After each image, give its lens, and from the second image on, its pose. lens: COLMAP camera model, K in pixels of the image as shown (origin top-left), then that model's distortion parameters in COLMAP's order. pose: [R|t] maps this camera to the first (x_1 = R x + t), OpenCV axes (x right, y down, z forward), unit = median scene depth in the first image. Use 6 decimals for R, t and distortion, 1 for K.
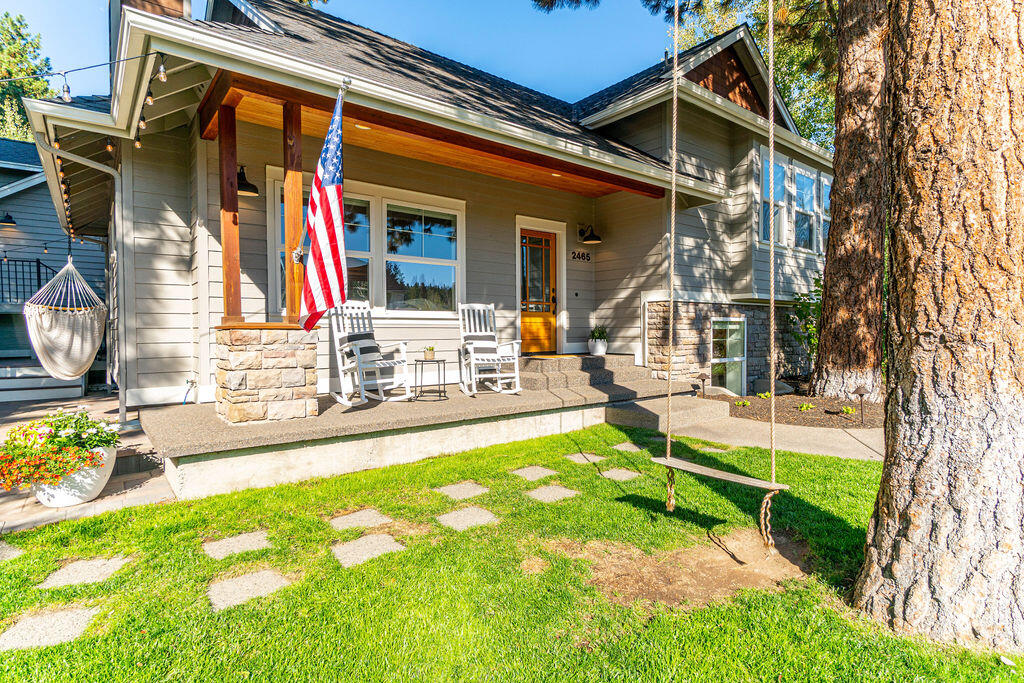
lens RADIAL K [[521.7, 0, 487.6], [0, 521.7, 340.2], [0, 0, 1]] dist [0.002171, 0.000614]
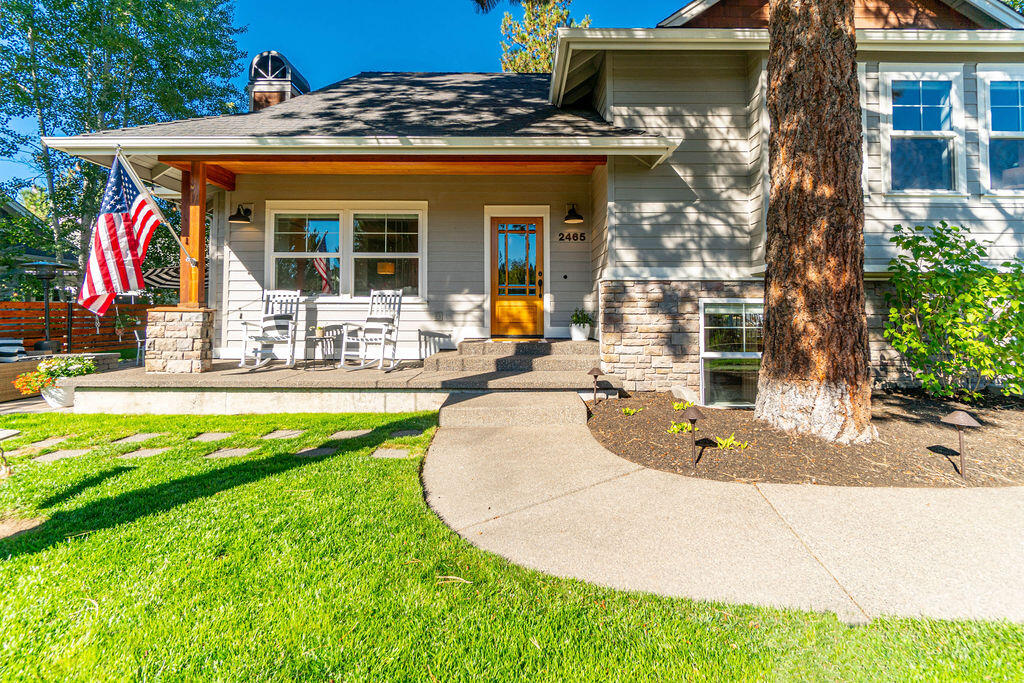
lens RADIAL K [[434.3, 0, 500.1], [0, 434.3, 295.9], [0, 0, 1]] dist [-0.003307, 0.000032]
pose [[0.796376, -0.017324, -0.604553, 0.598442], [-0.015739, 0.998658, -0.049349, -0.010701], [0.604597, 0.048815, 0.795035, 0.308974]]
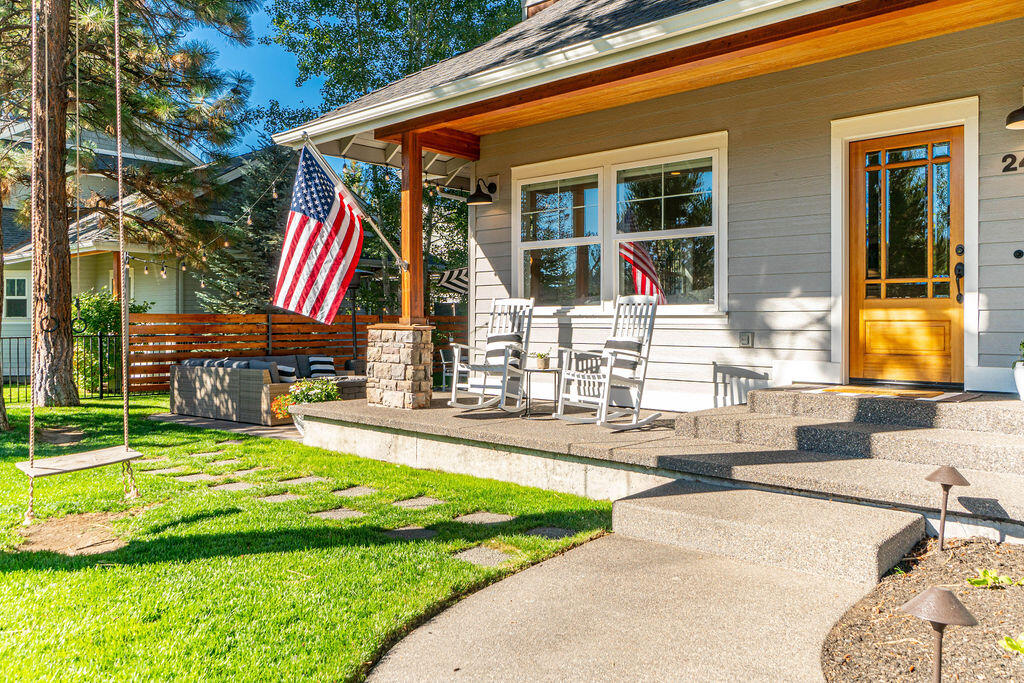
lens RADIAL K [[761.1, 0, 561.3], [0, 761.1, 317.6], [0, 0, 1]] dist [0.005105, 0.003809]
pose [[0.214707, 0.000549, -0.976678, 0.742561], [-0.021203, 0.999767, -0.004099, -0.026658], [0.976448, 0.021589, 0.214668, 0.546139]]
